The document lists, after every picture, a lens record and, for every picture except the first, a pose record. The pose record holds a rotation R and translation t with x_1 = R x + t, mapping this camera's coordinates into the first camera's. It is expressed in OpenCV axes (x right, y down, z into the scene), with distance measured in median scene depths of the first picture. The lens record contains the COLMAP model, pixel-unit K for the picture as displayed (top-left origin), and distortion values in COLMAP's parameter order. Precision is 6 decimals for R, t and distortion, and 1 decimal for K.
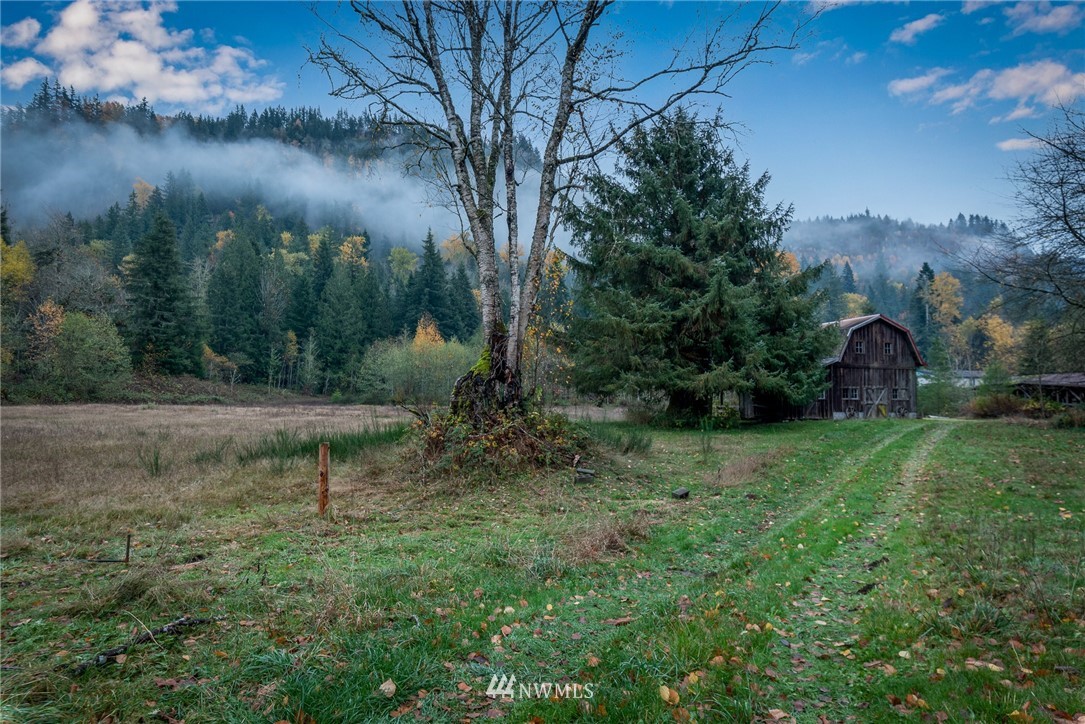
lens RADIAL K [[634.6, 0, 541.0], [0, 634.6, 361.9], [0, 0, 1]] dist [-0.000624, 0.000270]
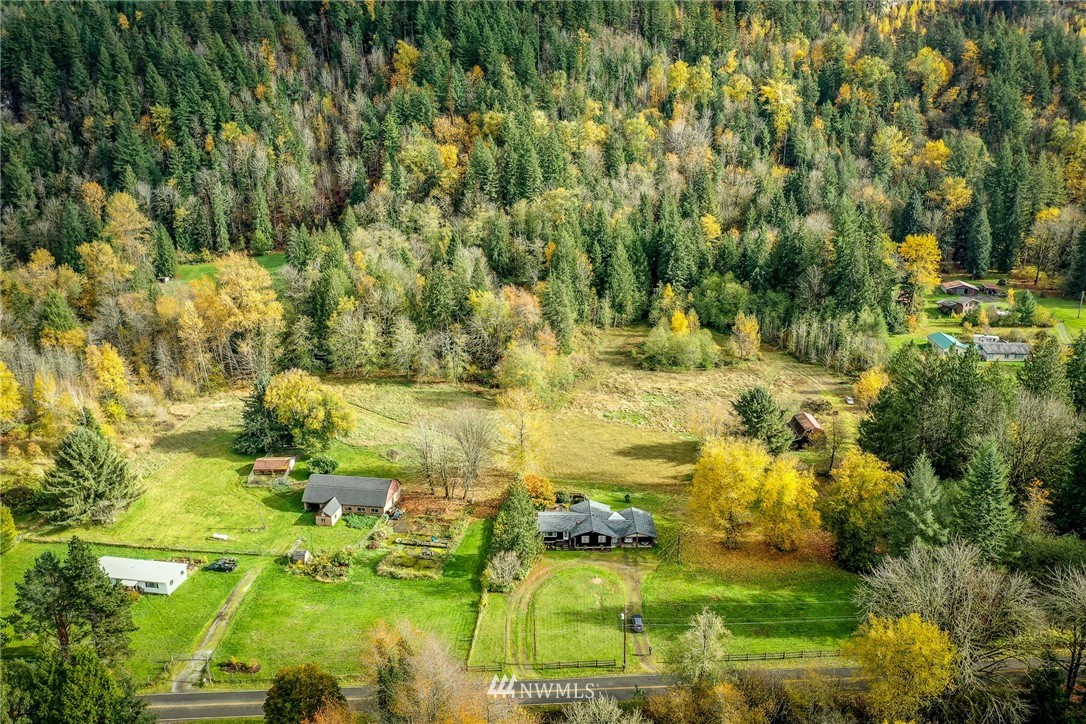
lens RADIAL K [[864.5, 0, 536.6], [0, 864.5, 367.7], [0, 0, 1]] dist [-0.007458, 0.001814]
pose [[0.964249, 0.060887, -0.257908, 0.063043], [0.036935, 0.932867, 0.358322, -0.679647], [0.262411, -0.355037, 0.897267, -1.169049]]
